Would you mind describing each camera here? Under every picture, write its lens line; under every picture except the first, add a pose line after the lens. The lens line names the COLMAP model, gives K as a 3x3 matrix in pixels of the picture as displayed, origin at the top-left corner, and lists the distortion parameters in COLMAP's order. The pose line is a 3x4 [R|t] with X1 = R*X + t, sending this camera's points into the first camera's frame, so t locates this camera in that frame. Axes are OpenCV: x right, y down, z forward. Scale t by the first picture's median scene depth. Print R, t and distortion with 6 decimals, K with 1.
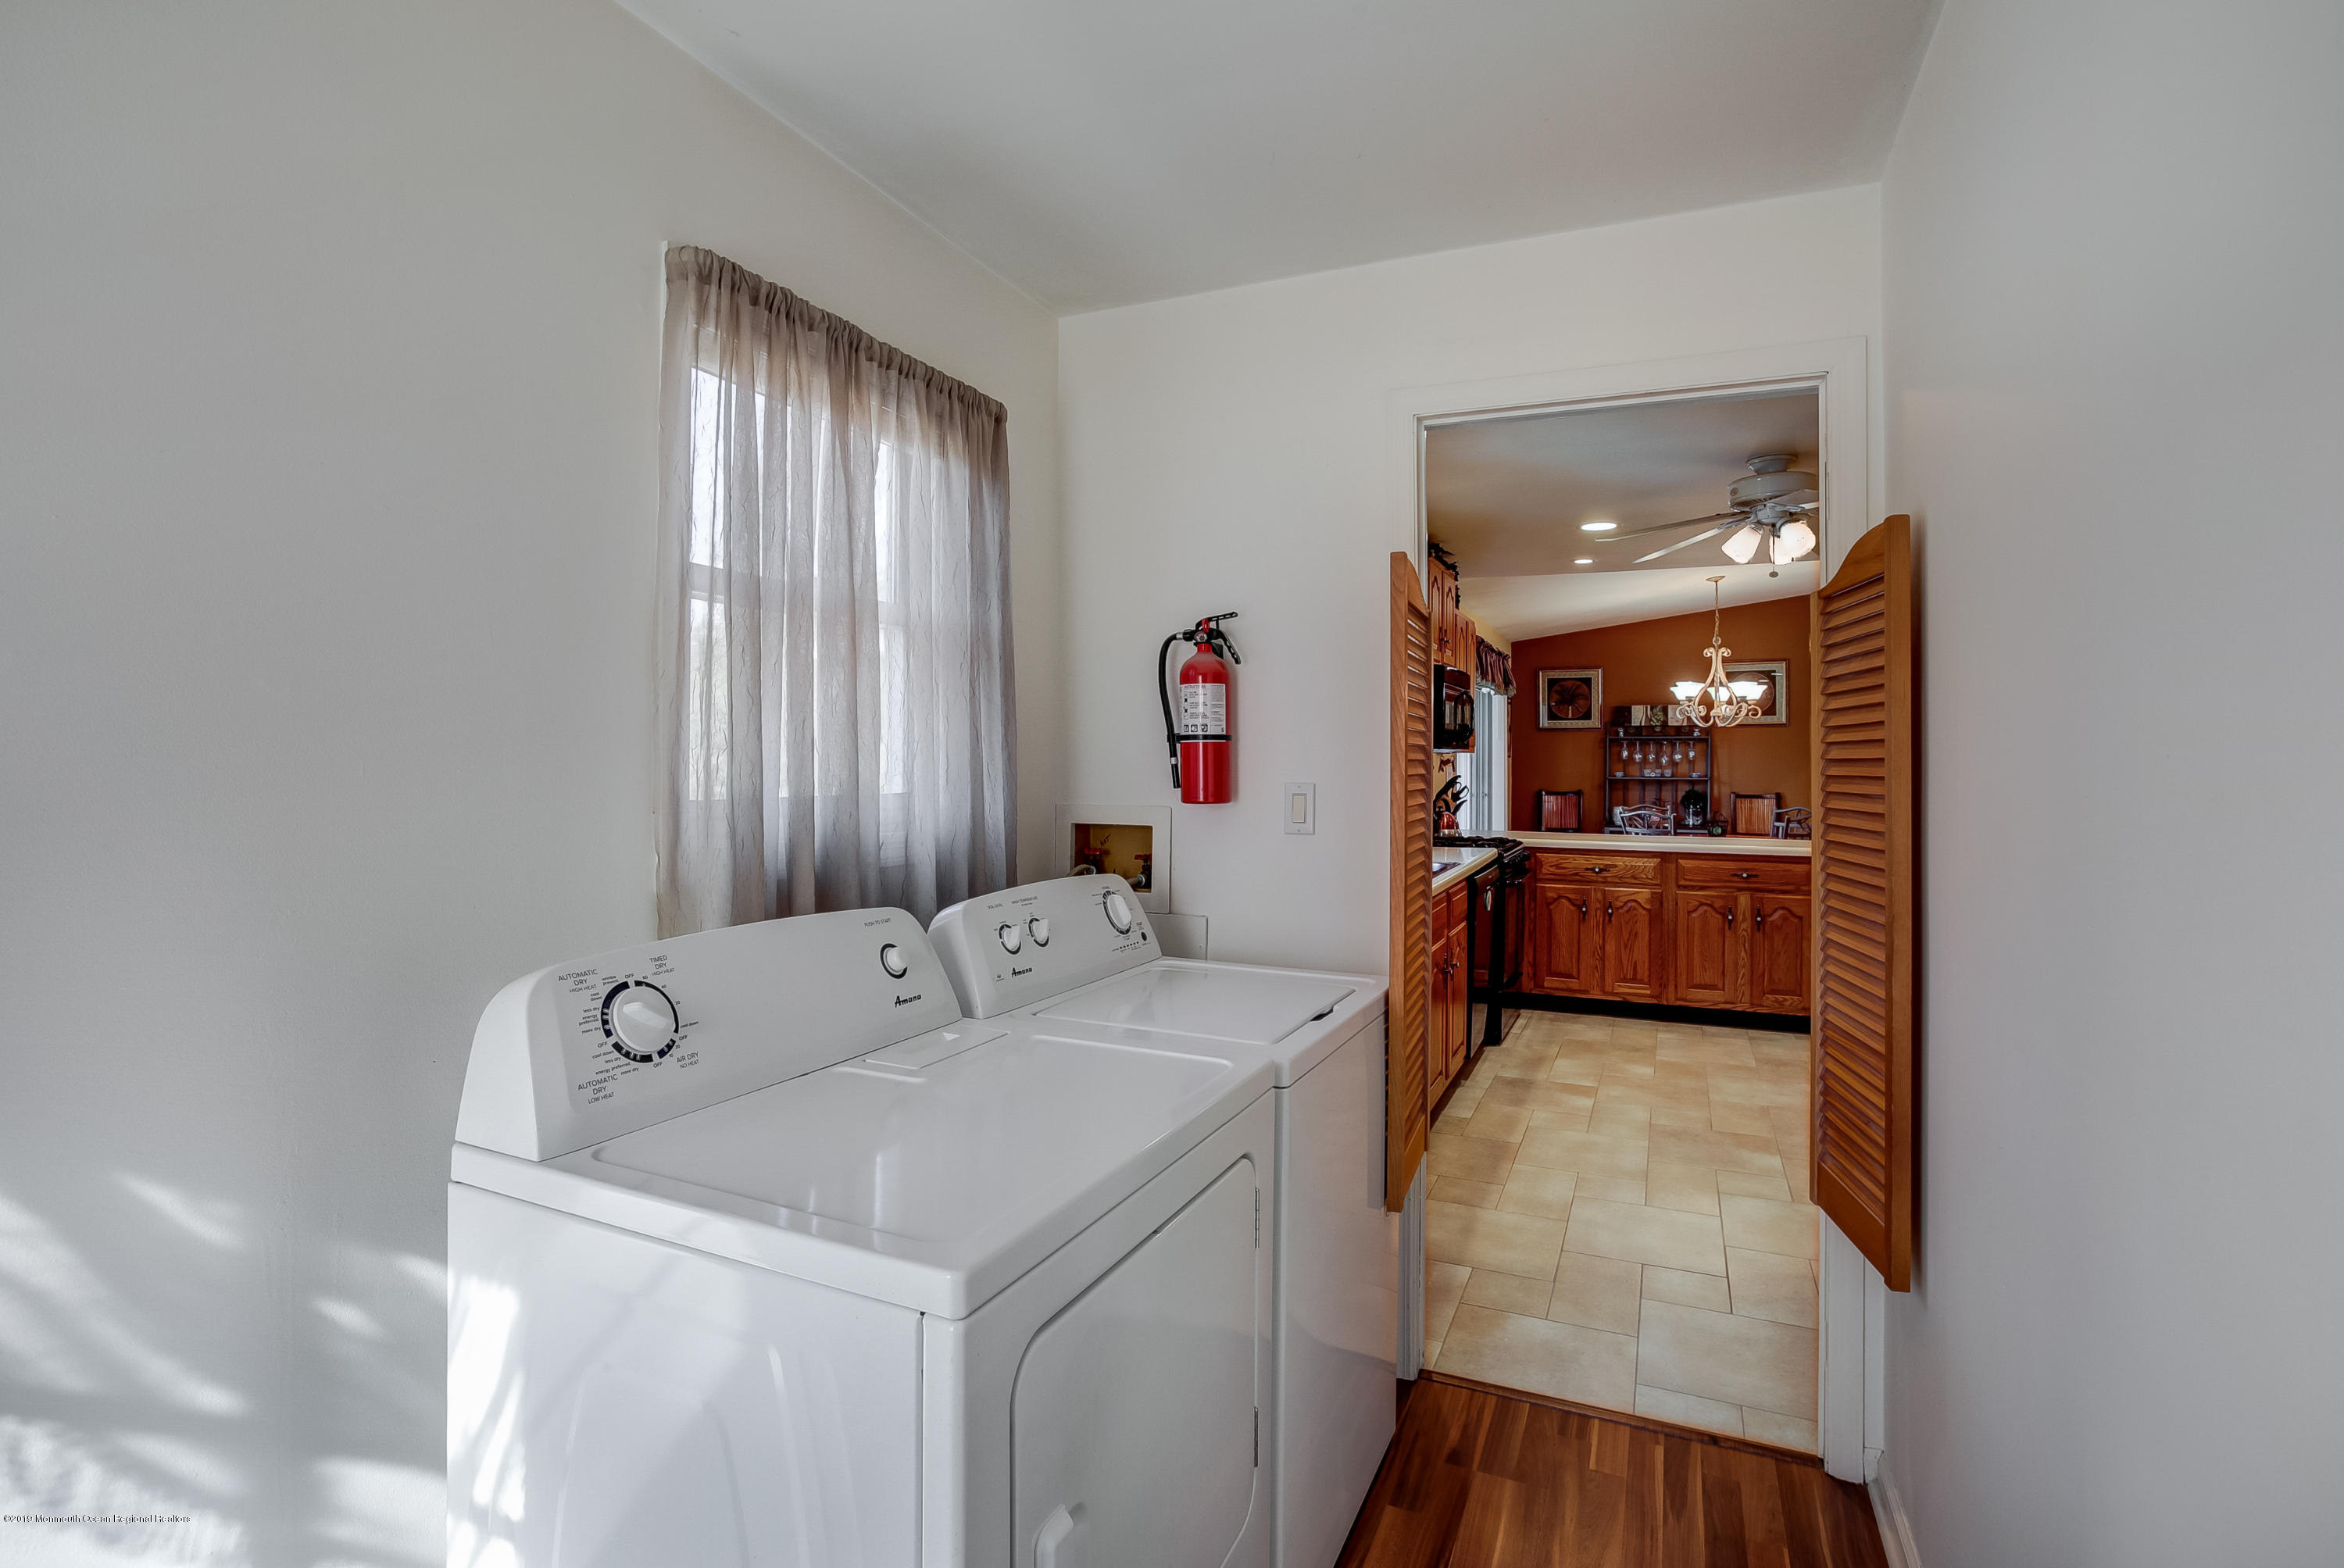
lens RADIAL K [[1142.2, 0, 1184.7], [0, 1142.2, 765.8], [0, 0, 1]] dist [-0.033094, 0.000064]
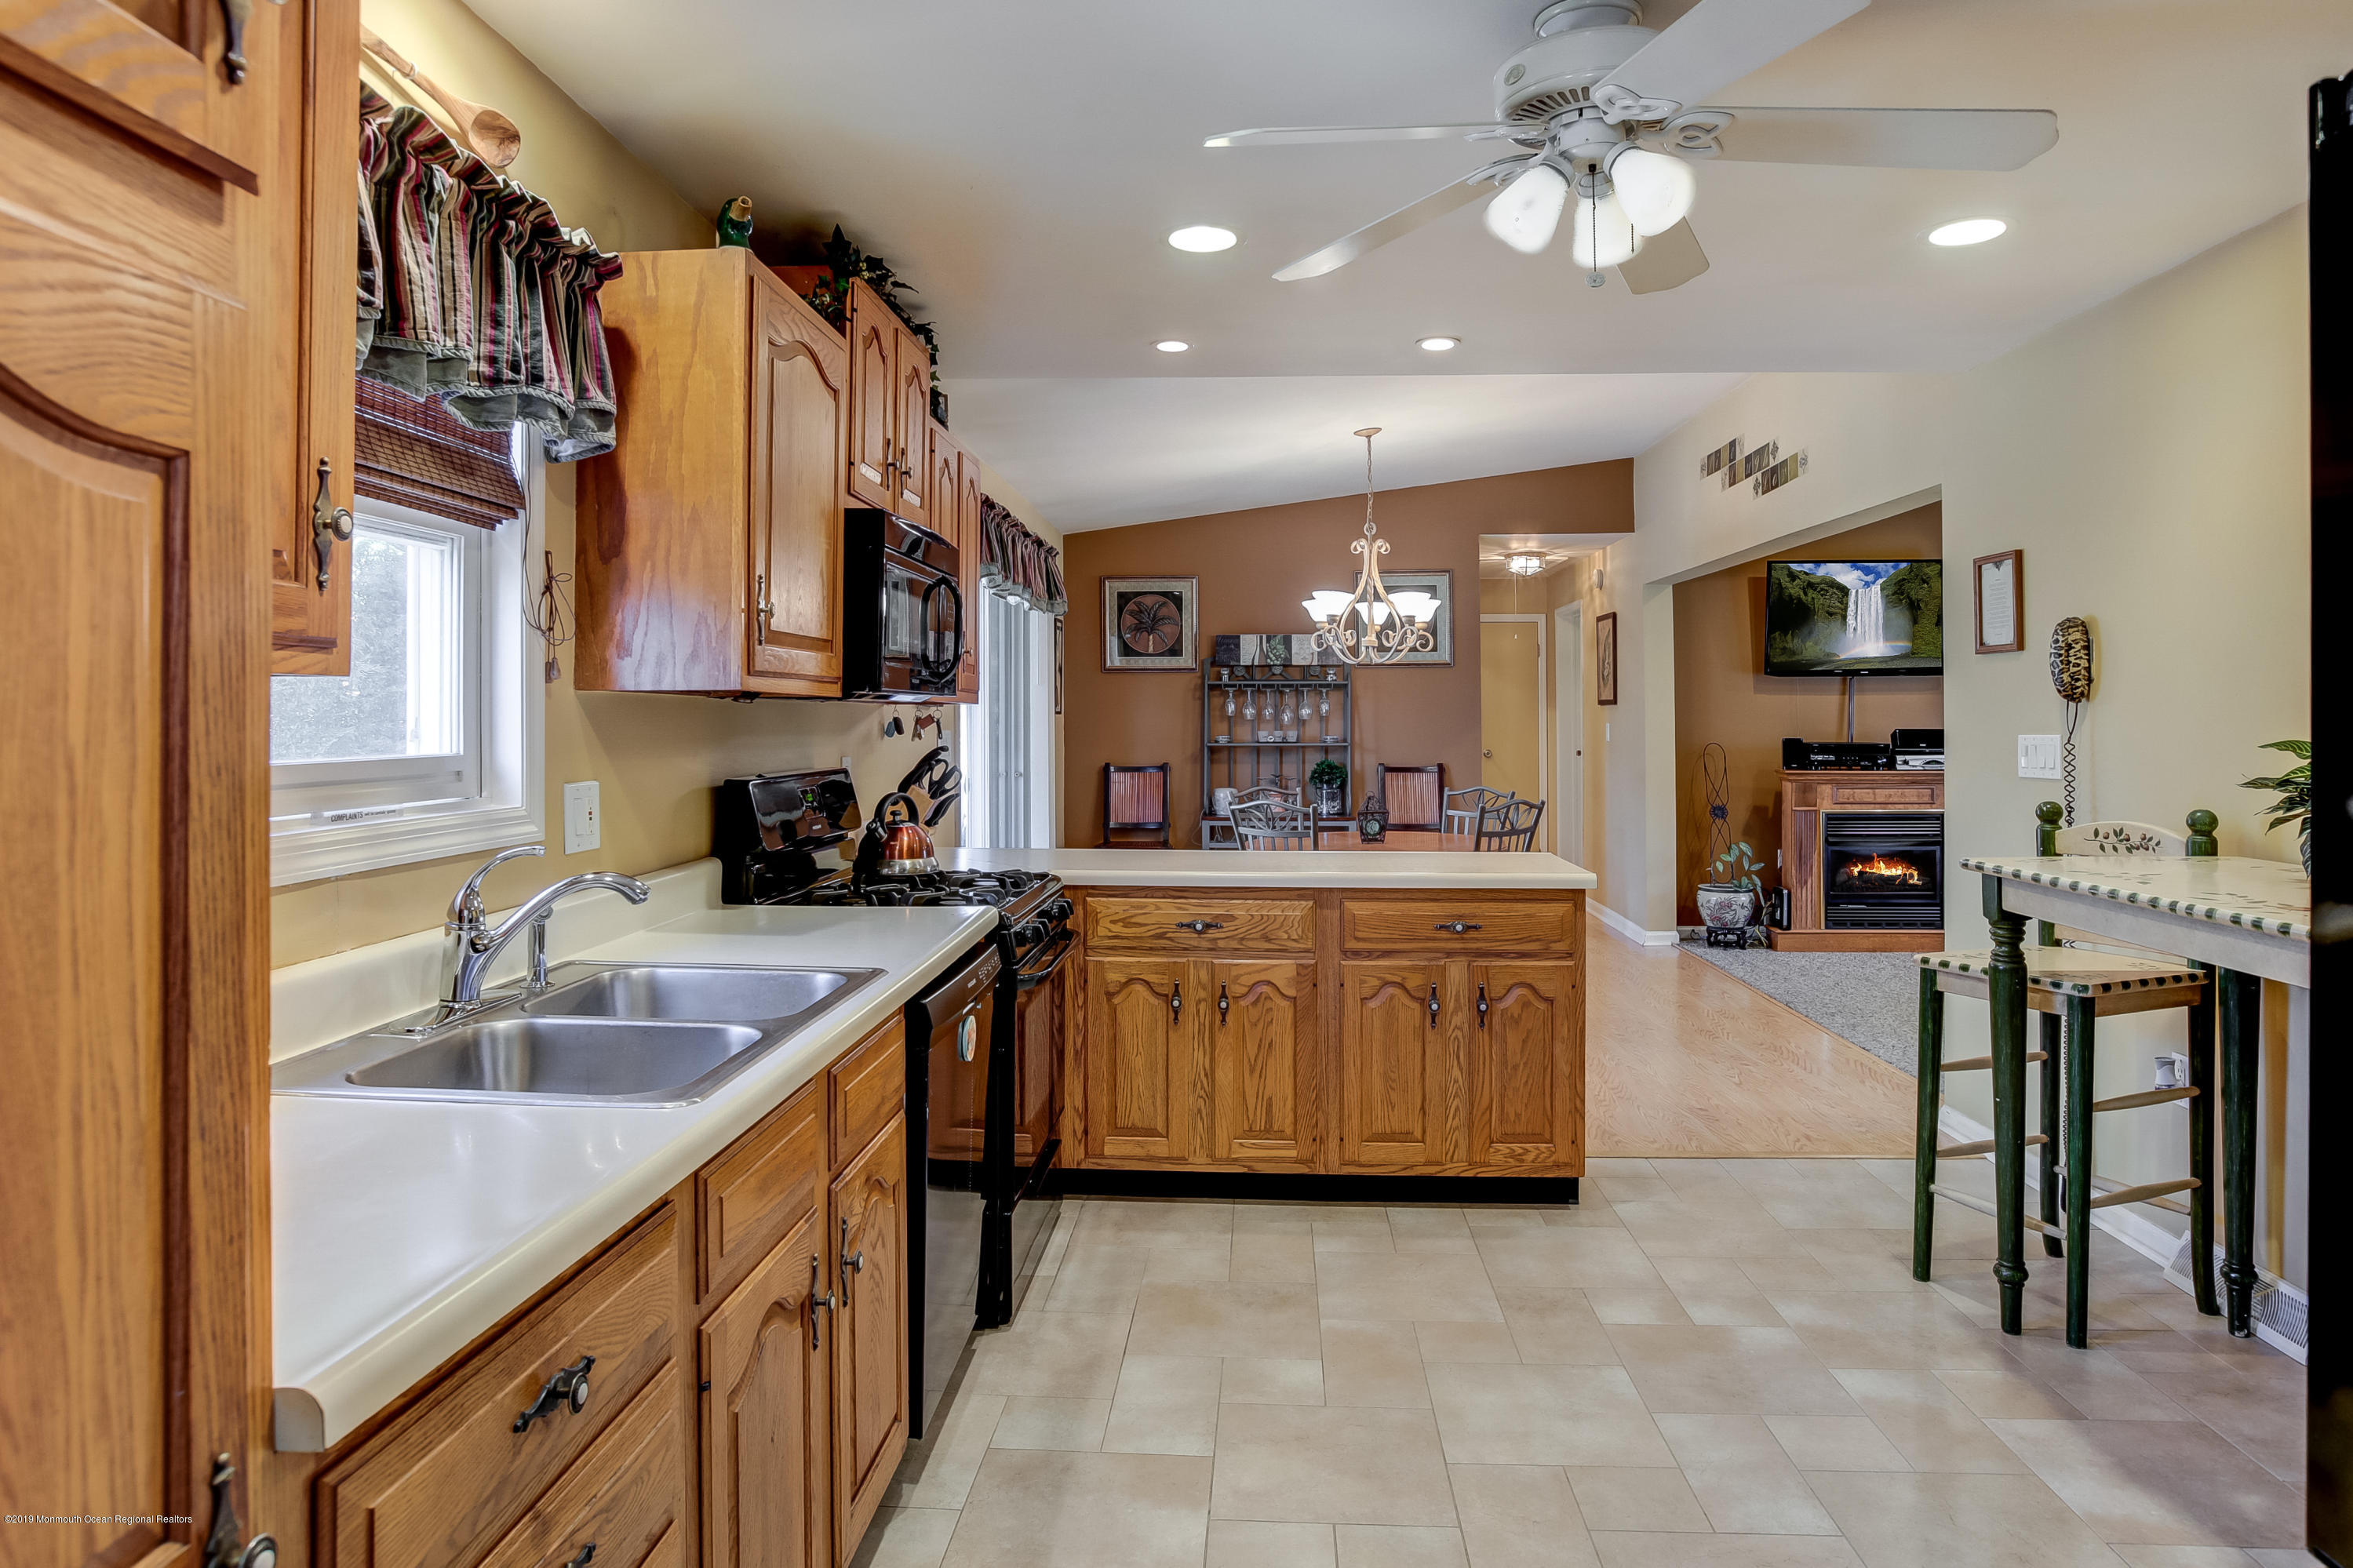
lens RADIAL K [[1480.7, 0, 1173.5], [0, 1480.7, 766.7], [0, 0, 1]] dist [-0.003626, -0.000060]
pose [[0.942758, -0.014738, 0.333153, 0.124373], [0.005832, 0.999599, 0.027715, -0.000507], [-0.333428, -0.024186, 0.942465, 0.359489]]
